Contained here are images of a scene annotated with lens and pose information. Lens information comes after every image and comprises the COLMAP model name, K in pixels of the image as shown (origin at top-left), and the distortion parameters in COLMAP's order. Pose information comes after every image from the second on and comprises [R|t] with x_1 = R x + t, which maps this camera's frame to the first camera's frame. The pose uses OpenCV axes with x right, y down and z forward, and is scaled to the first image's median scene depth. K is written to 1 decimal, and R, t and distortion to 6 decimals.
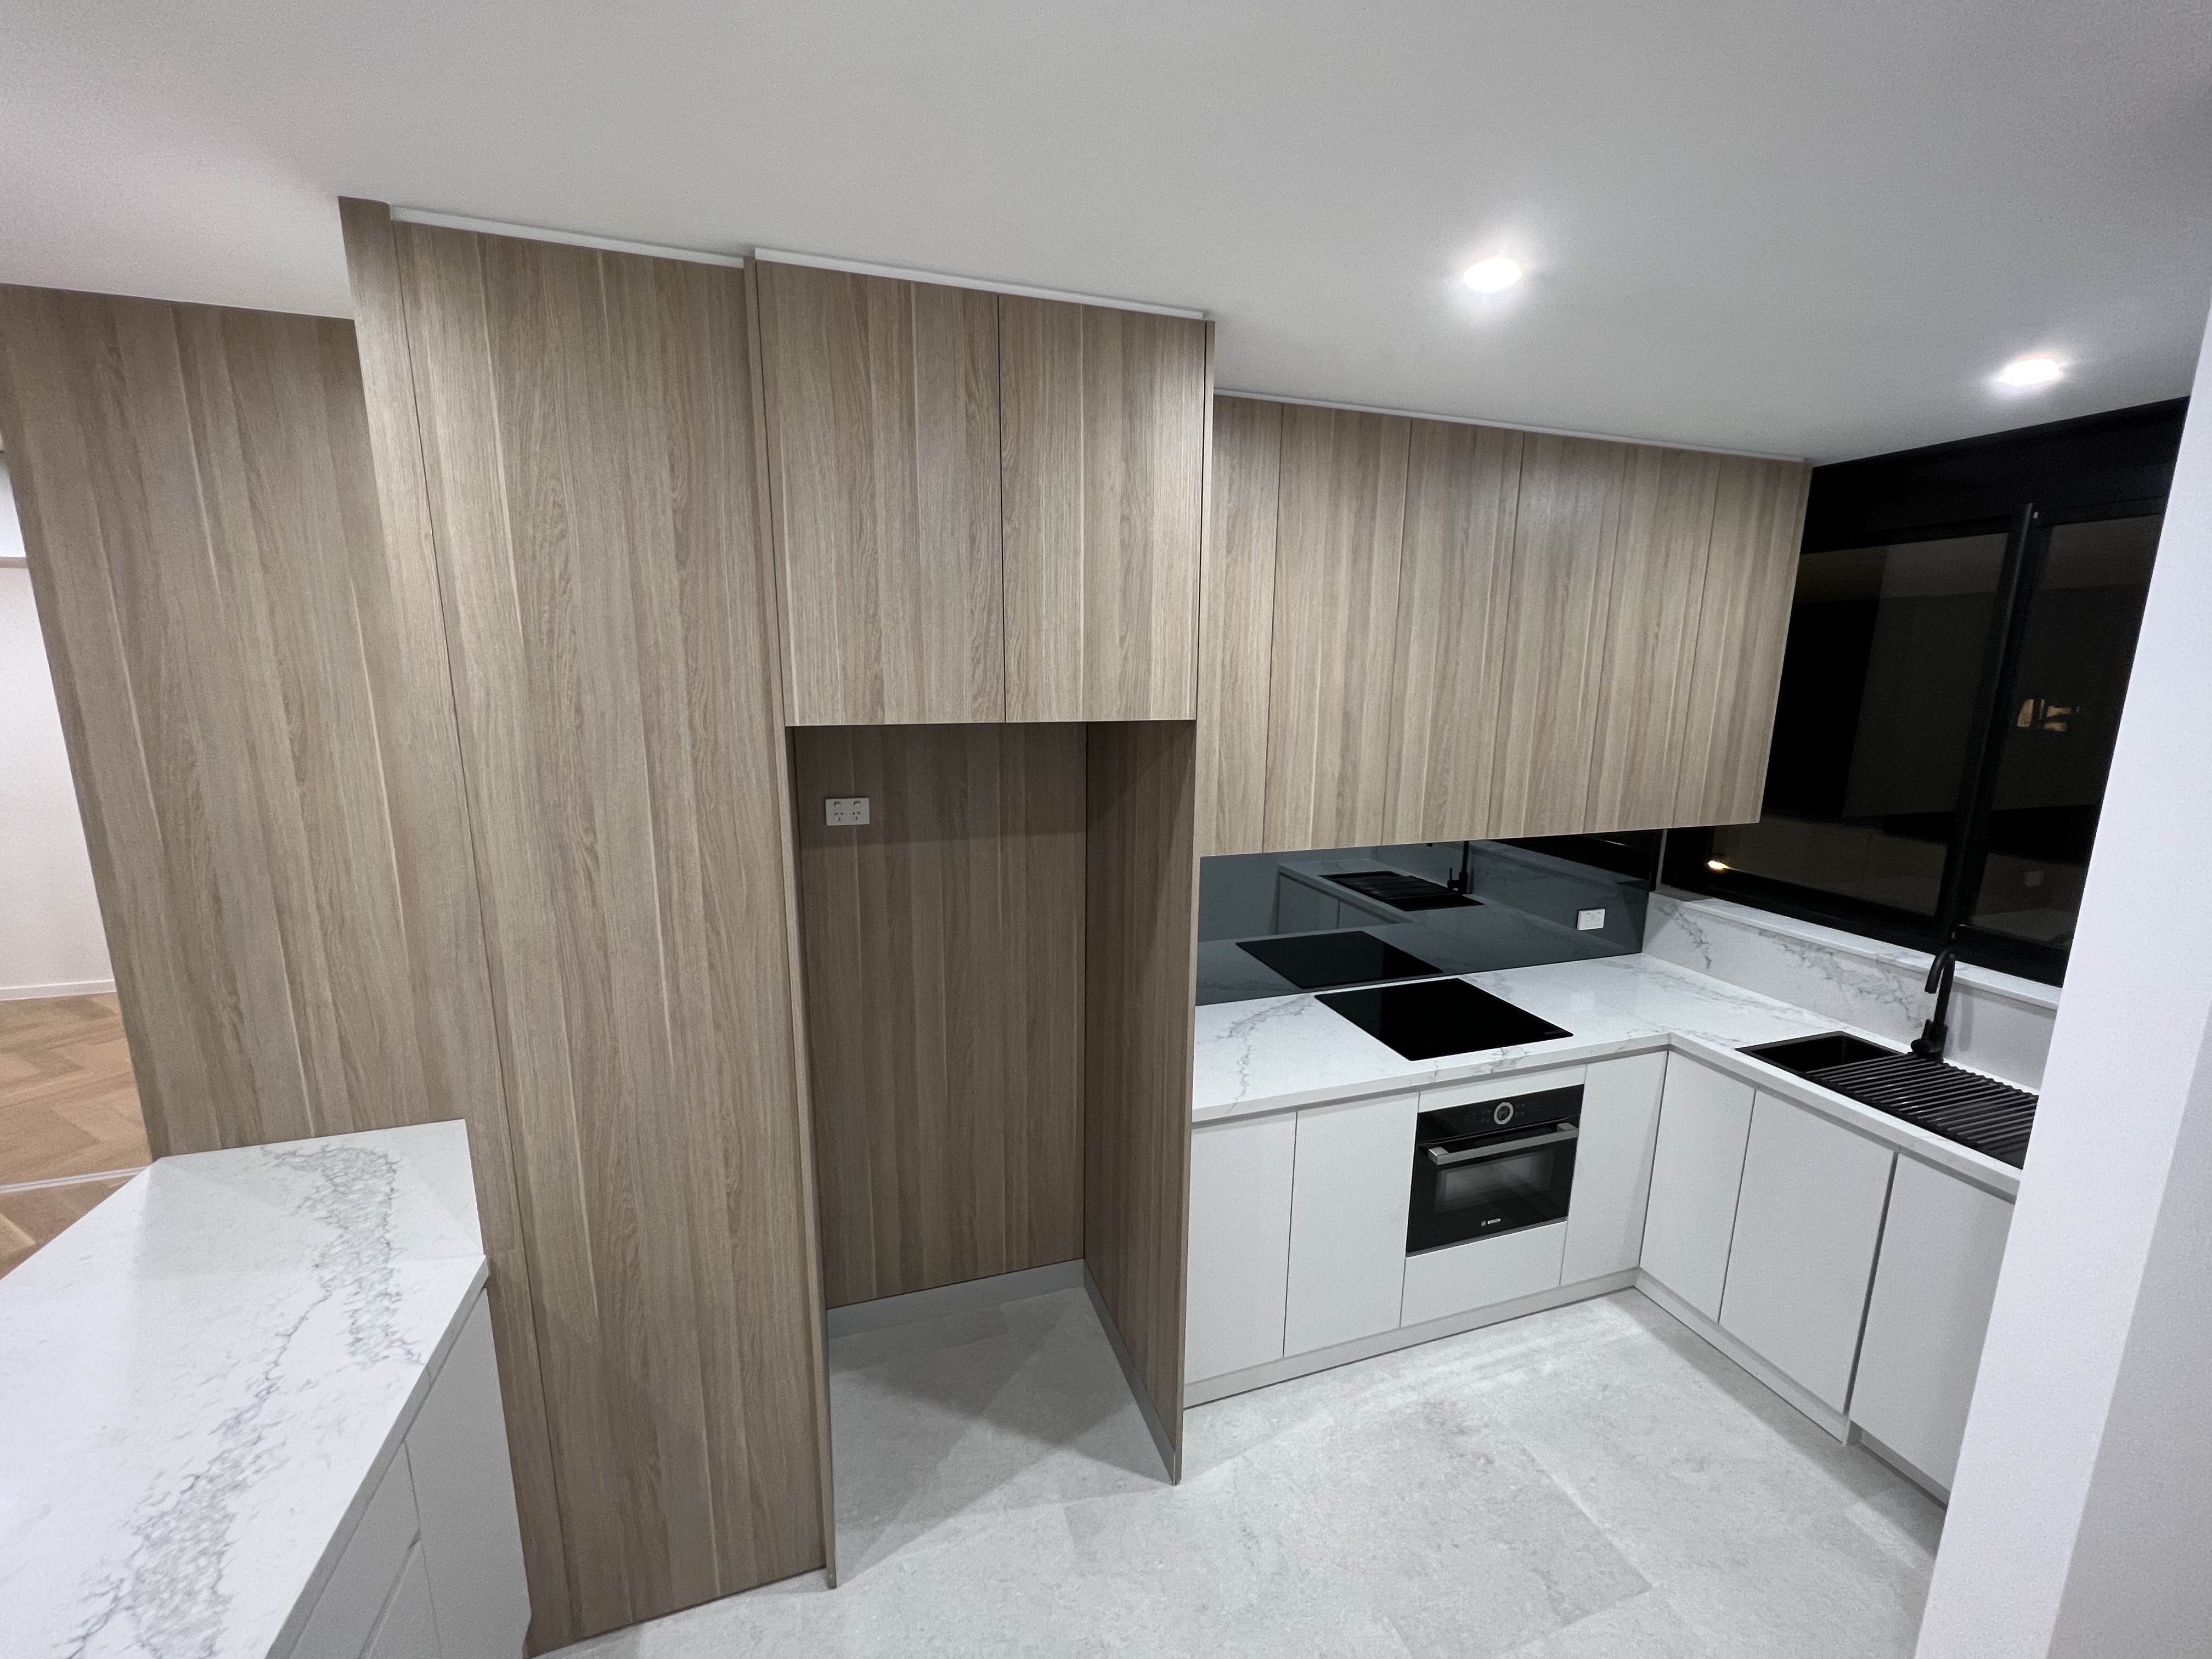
lens RADIAL K [[887.9, 0, 1108.6], [0, 887.9, 832.1], [0, 0, 1]] dist [-0.000296, 0.000617]
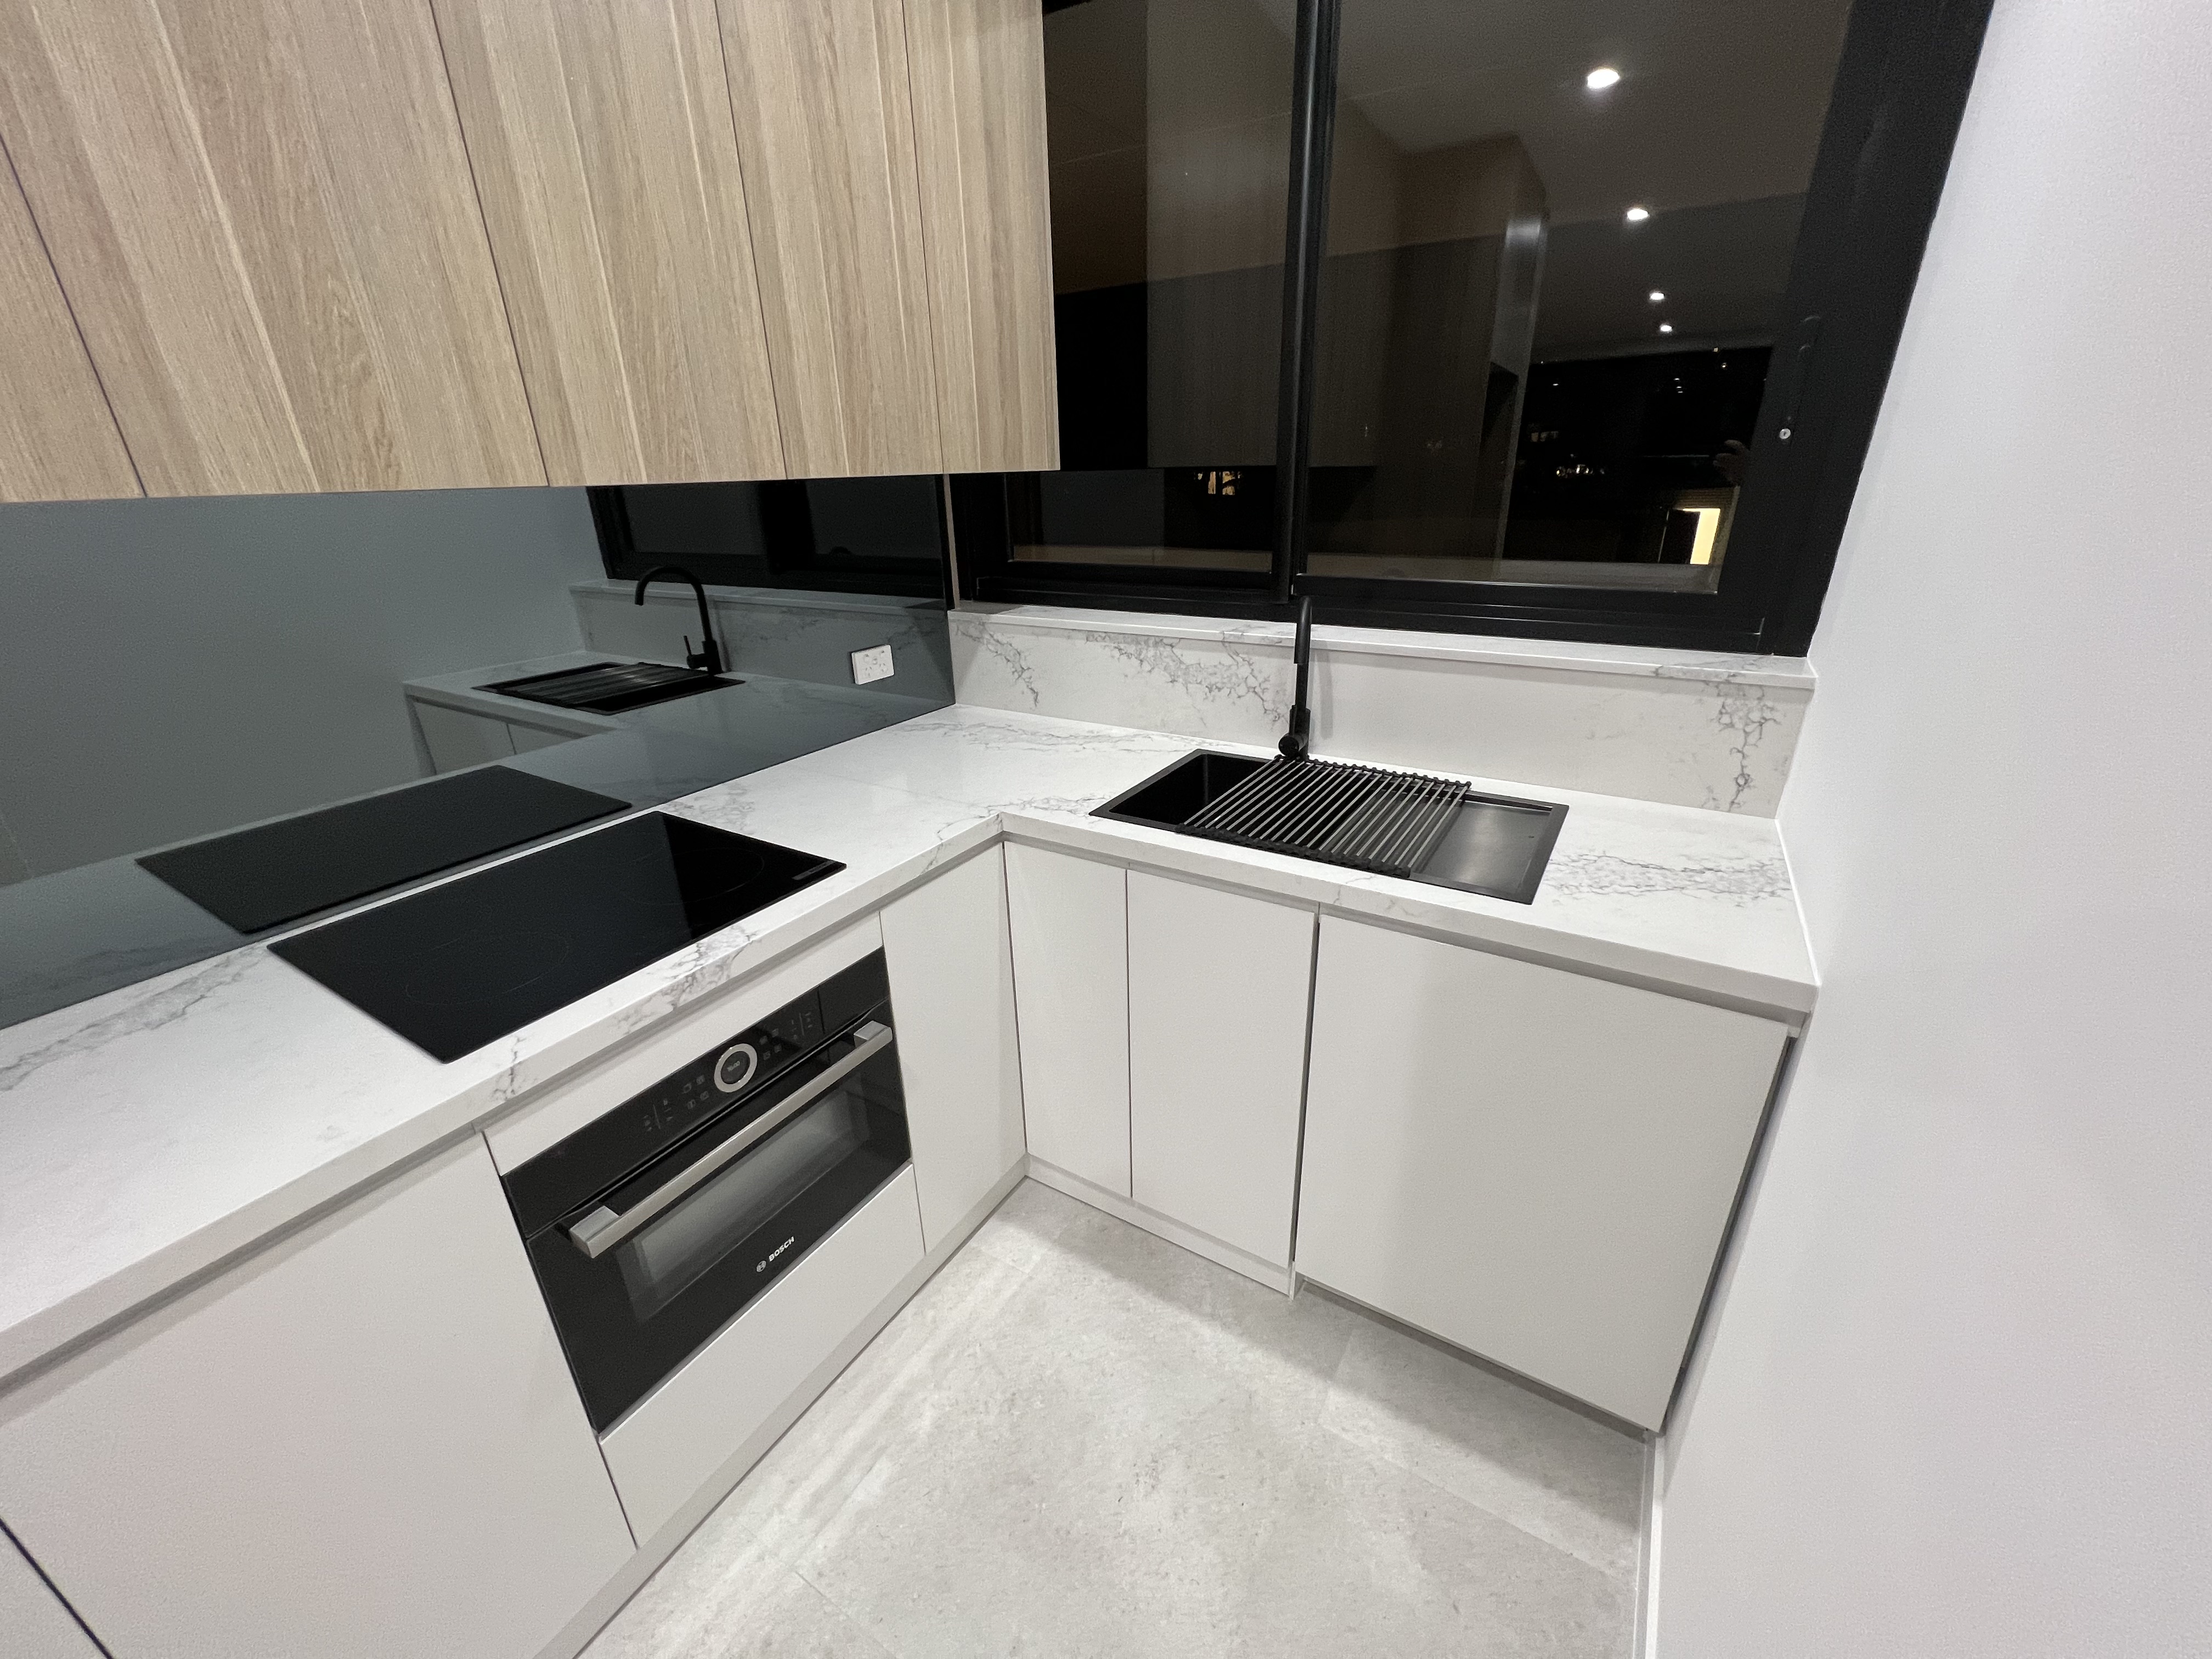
lens RADIAL K [[887.9, 0, 1108.6], [0, 887.9, 832.1], [0, 0, 1]] dist [-0.000296, 0.000617]
pose [[0.766240, -0.272982, 0.581684, 0.331327], [0.151612, 0.956517, 0.249175, 0.098087], [-0.624412, -0.102737, 0.774309, 0.480536]]
